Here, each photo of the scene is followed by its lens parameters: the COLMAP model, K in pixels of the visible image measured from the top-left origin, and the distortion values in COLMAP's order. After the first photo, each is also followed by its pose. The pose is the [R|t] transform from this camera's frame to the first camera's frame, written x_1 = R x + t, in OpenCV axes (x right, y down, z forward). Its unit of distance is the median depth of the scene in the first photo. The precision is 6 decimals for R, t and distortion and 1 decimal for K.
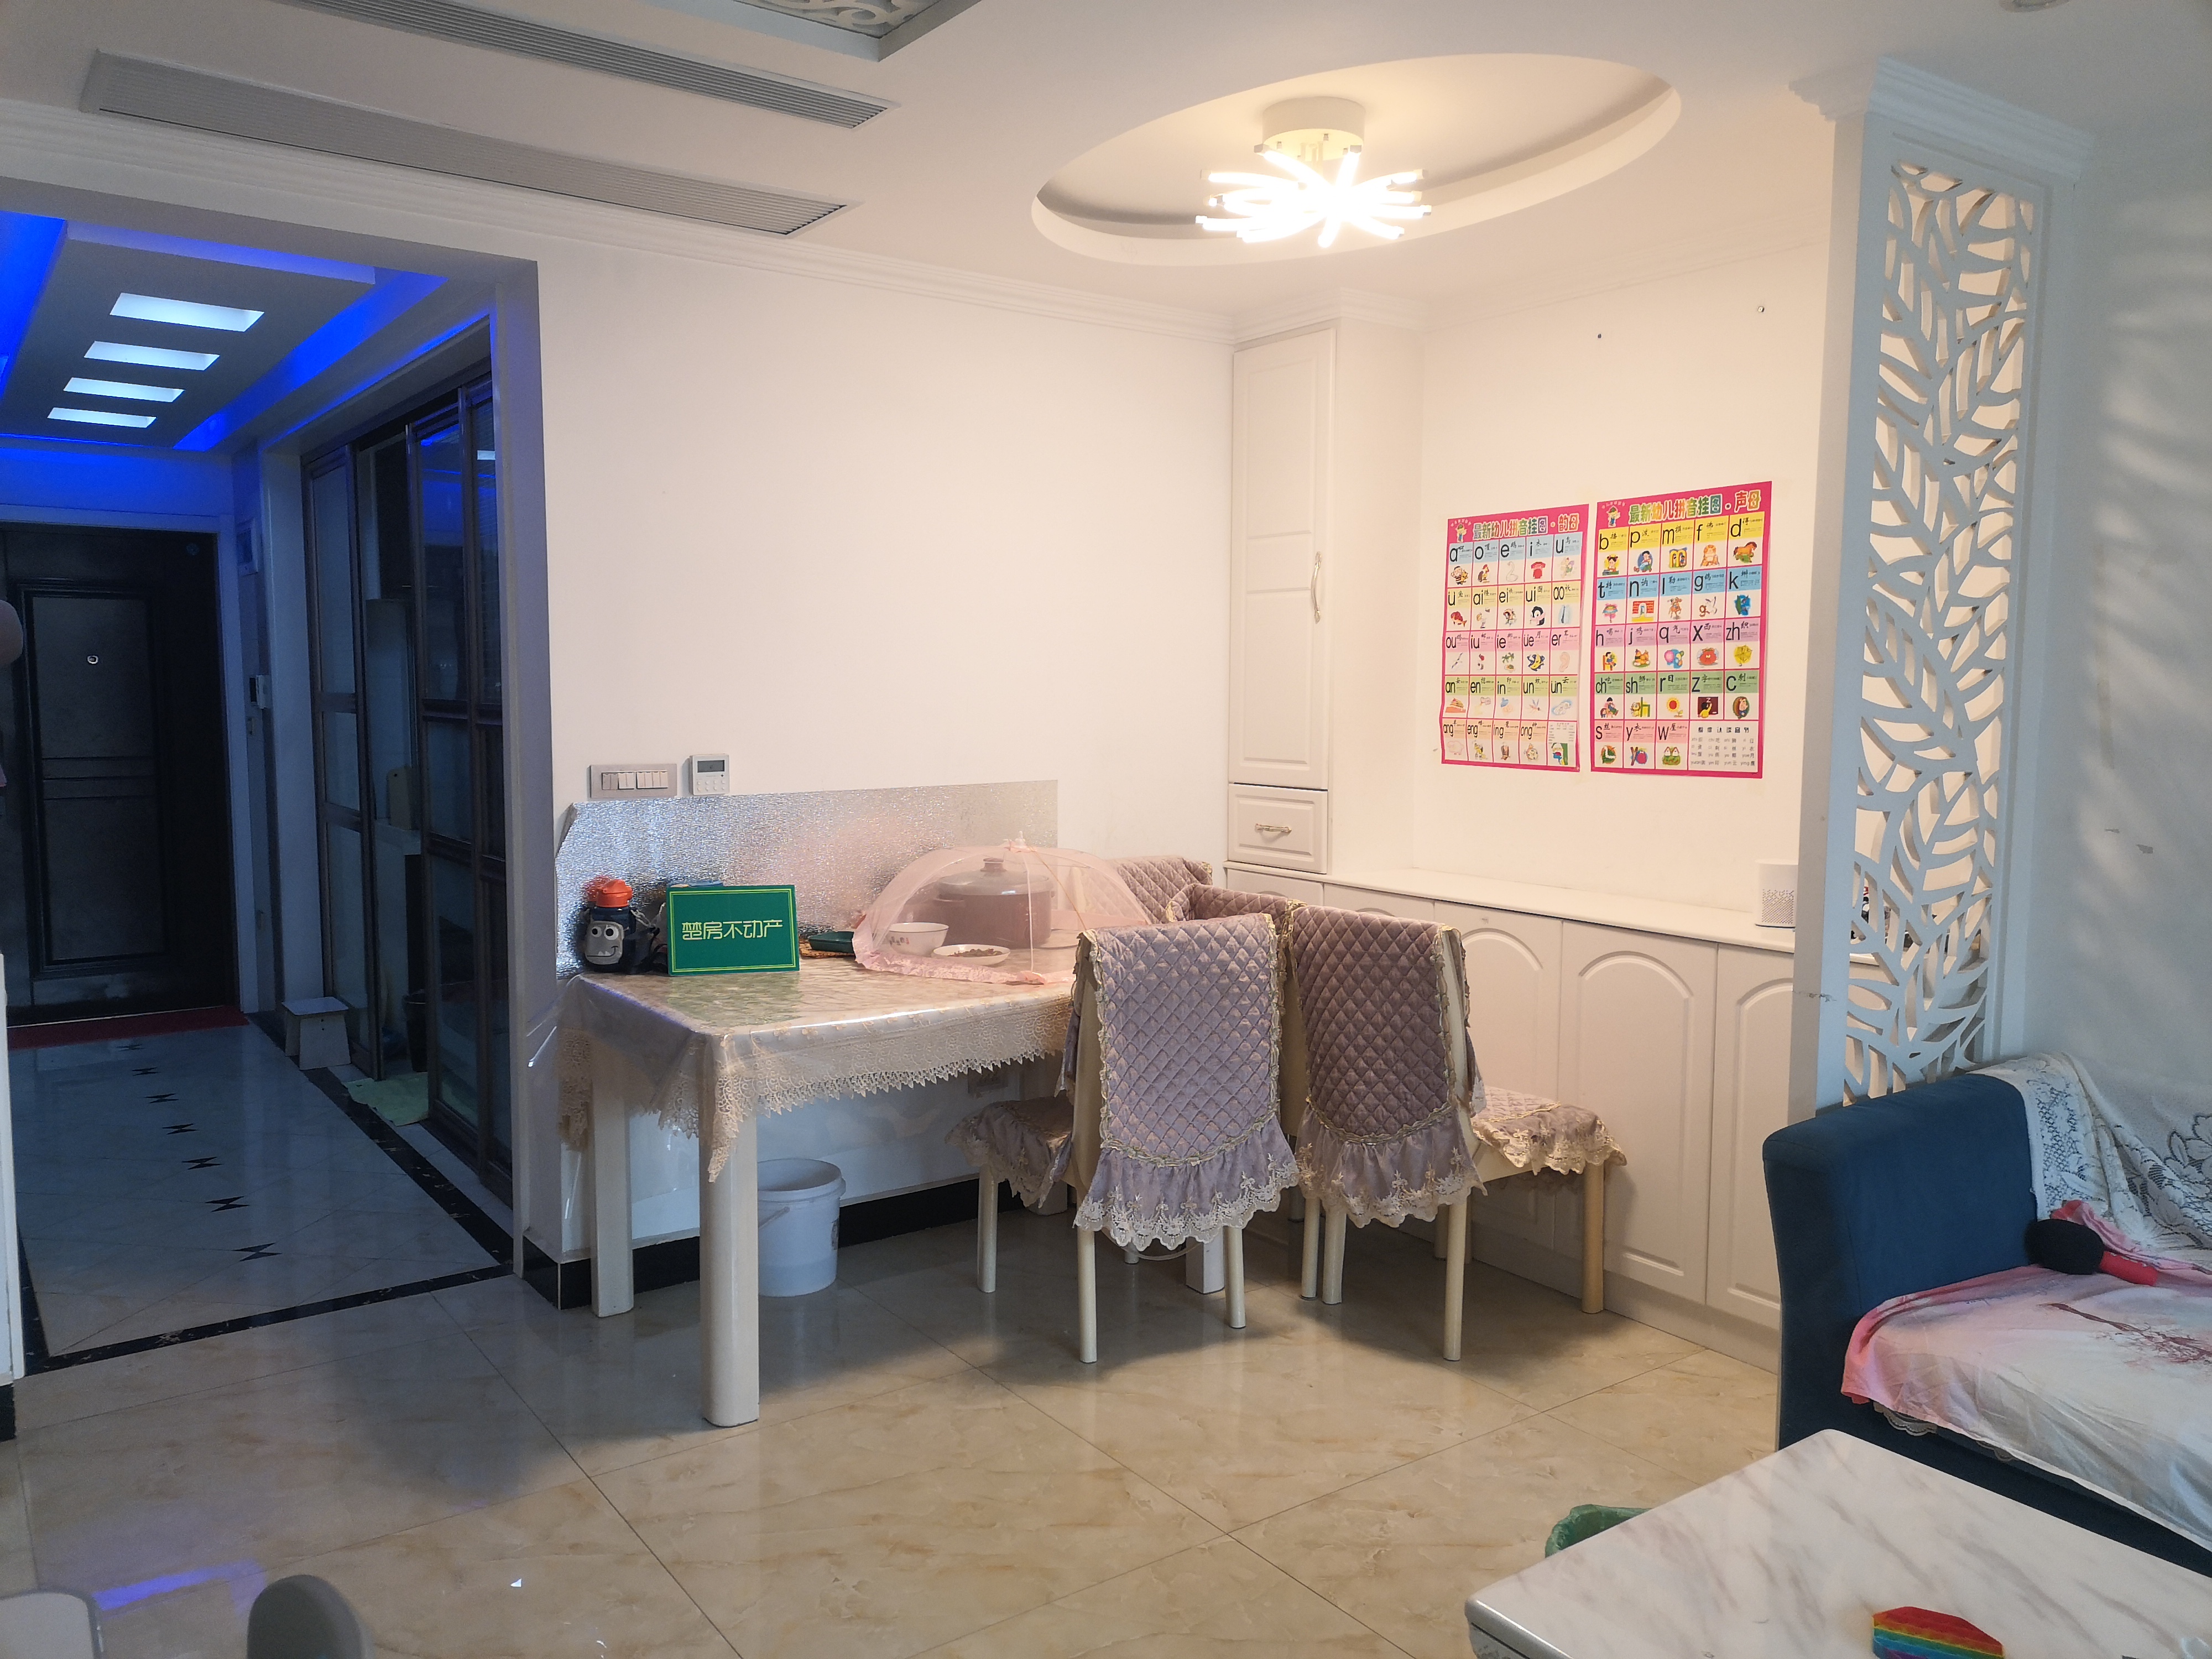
lens RADIAL K [[1630.2, 0, 1106.0], [0, 1630.2, 829.5], [0, 0, 1]] dist [0.036520, 0.000414]
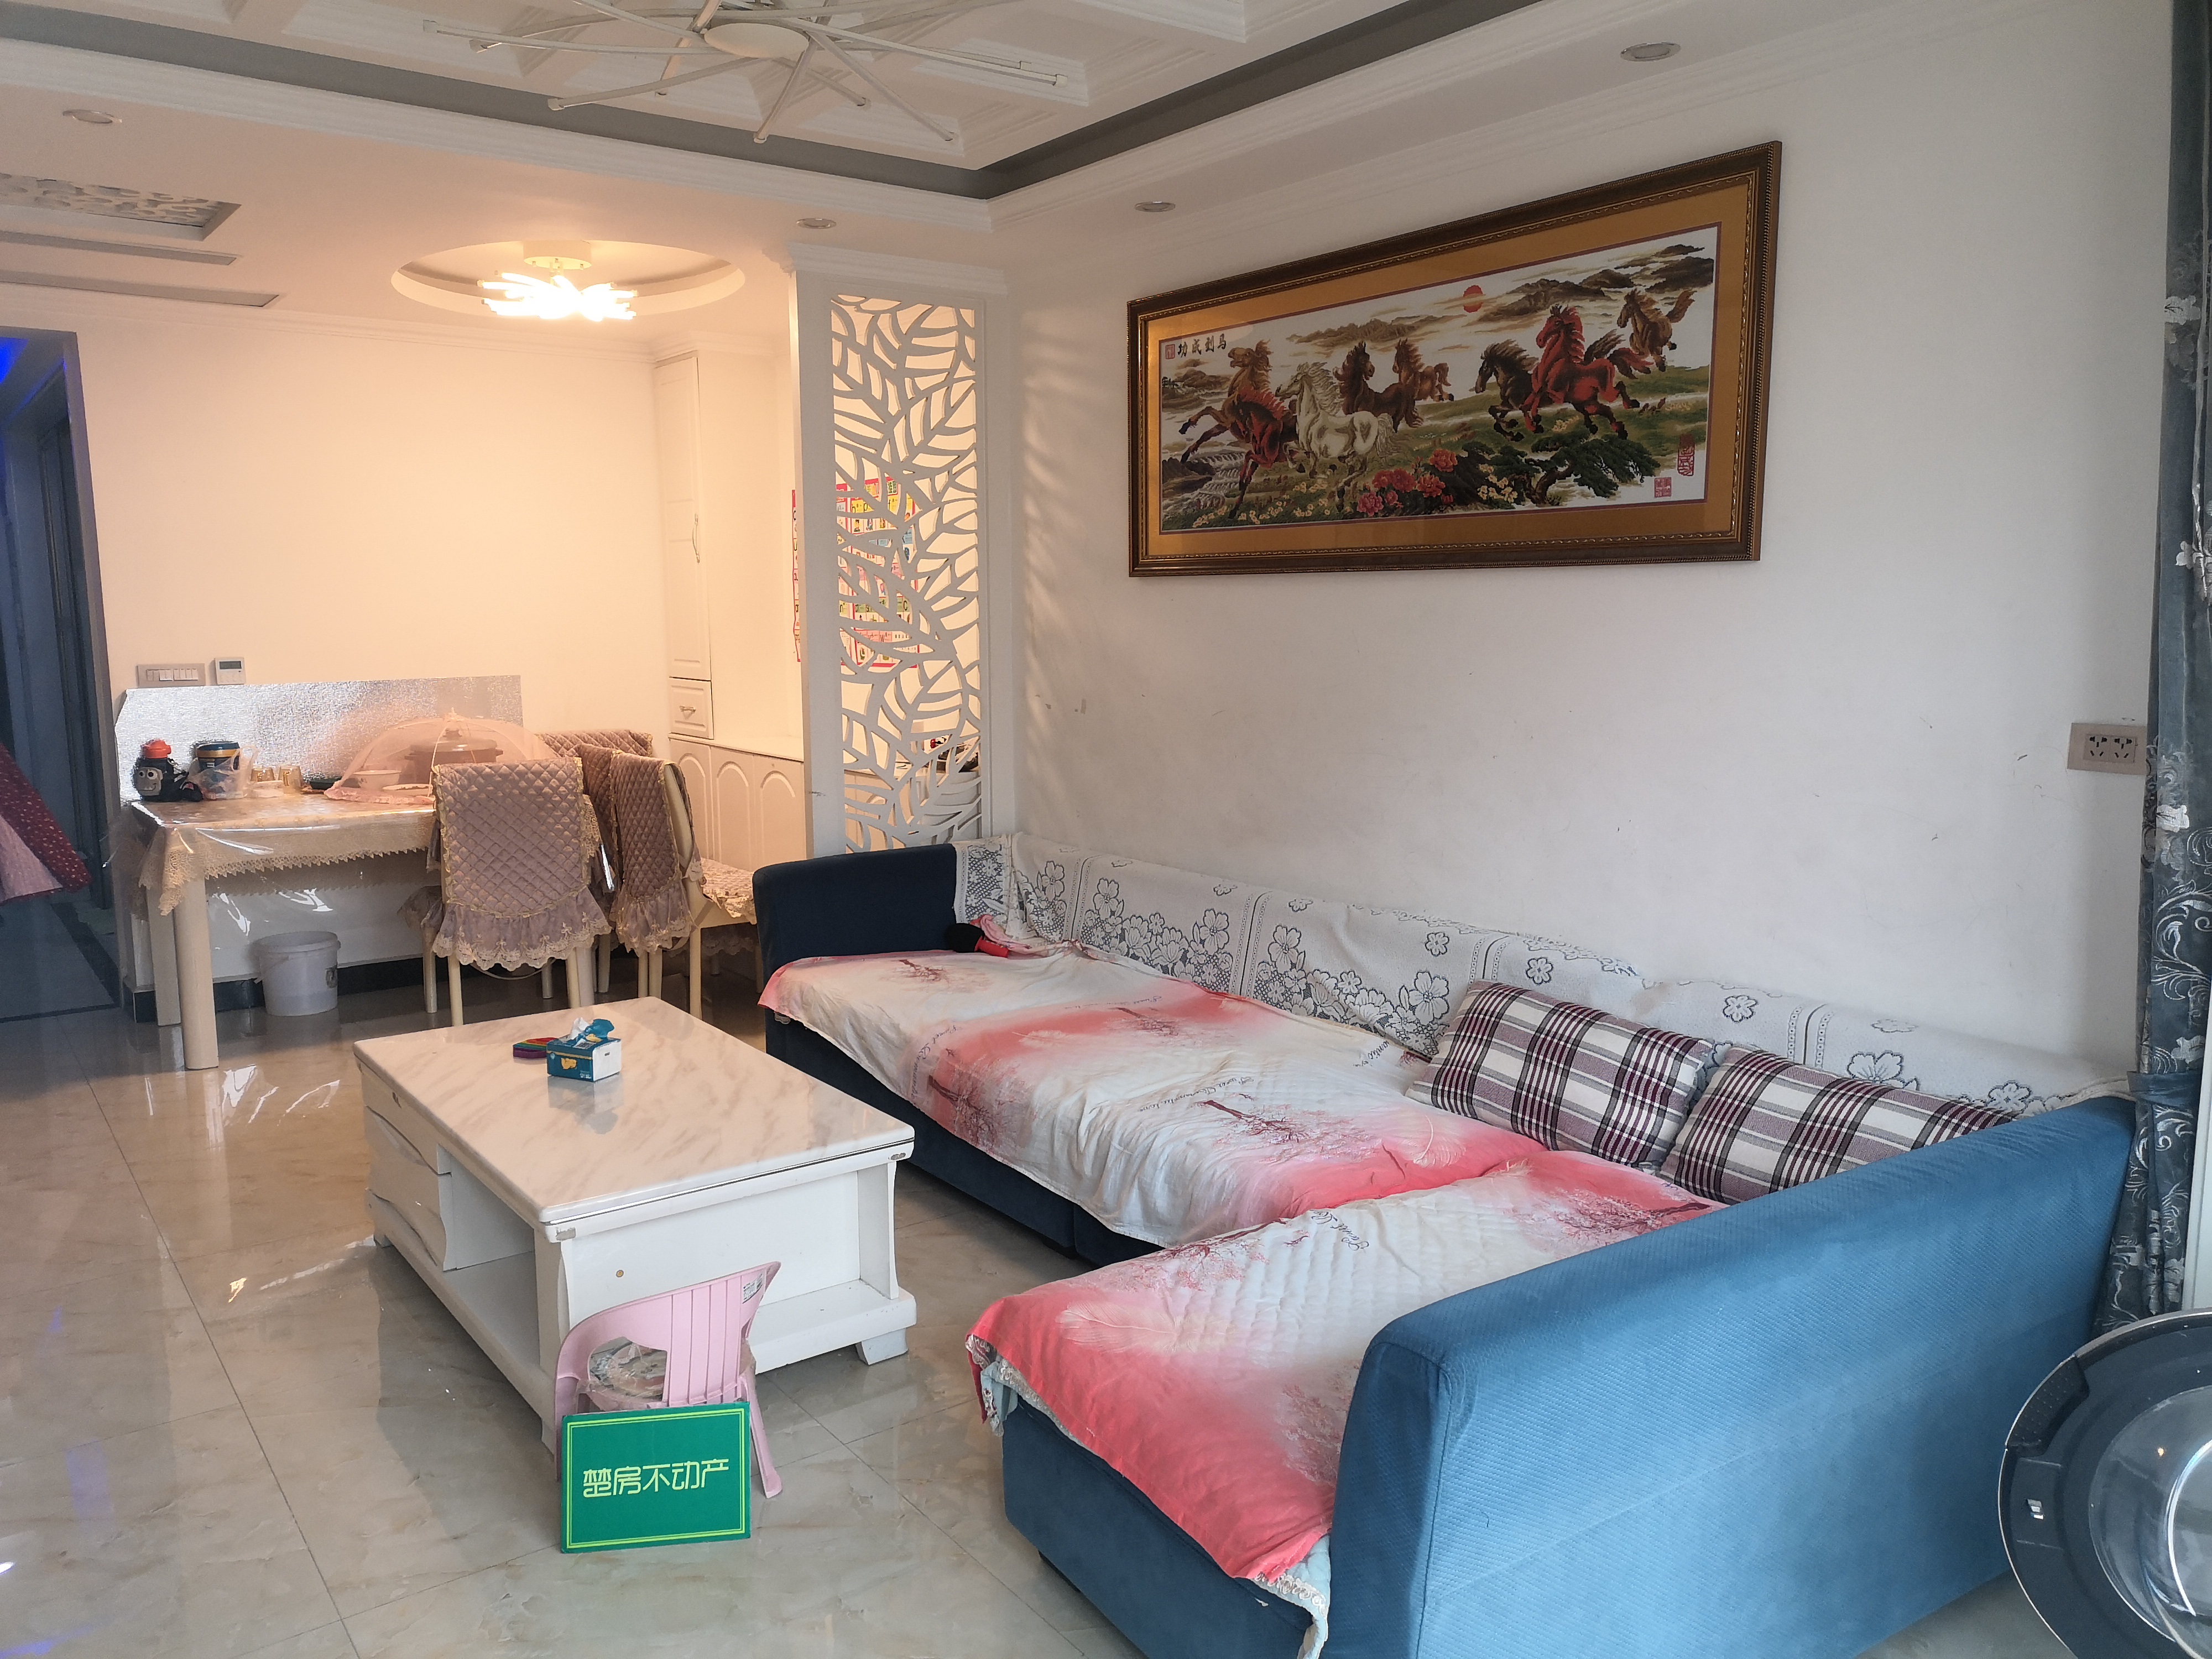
lens RADIAL K [[1618.1, 0, 1106.0], [0, 1618.1, 829.5], [0, 0, 1]] dist [0.012903, -0.002450]
pose [[0.999818, -0.010197, 0.016117, 0.651597], [0.009336, 0.998571, 0.052616, 0.049755], [-0.016630, -0.052456, 0.998485, -0.617655]]
